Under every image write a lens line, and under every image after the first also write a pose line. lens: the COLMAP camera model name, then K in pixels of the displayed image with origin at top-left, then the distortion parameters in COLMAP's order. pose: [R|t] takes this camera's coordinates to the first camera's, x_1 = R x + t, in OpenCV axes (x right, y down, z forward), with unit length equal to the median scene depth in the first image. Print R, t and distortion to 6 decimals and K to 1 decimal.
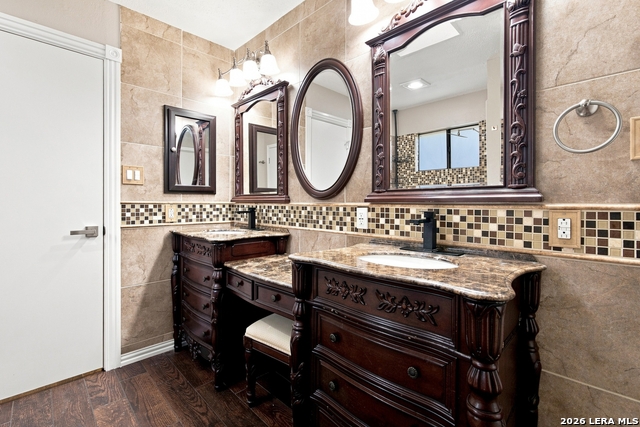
lens RADIAL K [[290.4, 0, 318.0], [0, 290.4, 206.6], [0, 0, 1]] dist [0.001392, 0.000347]
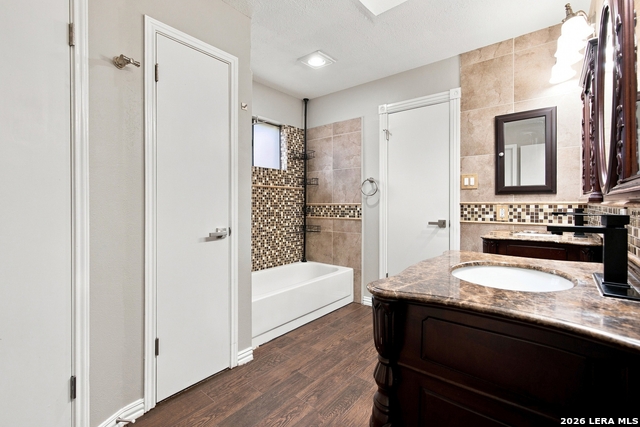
lens RADIAL K [[290.4, 0, 318.7], [0, 290.4, 210.1], [0, 0, 1]] dist [0.001392, 0.000347]
pose [[0.123106, 0.017247, -0.992244, 0.517945], [-0.007052, 0.999839, 0.016504, -0.000629], [0.992368, 0.004965, 0.123208, 0.185919]]
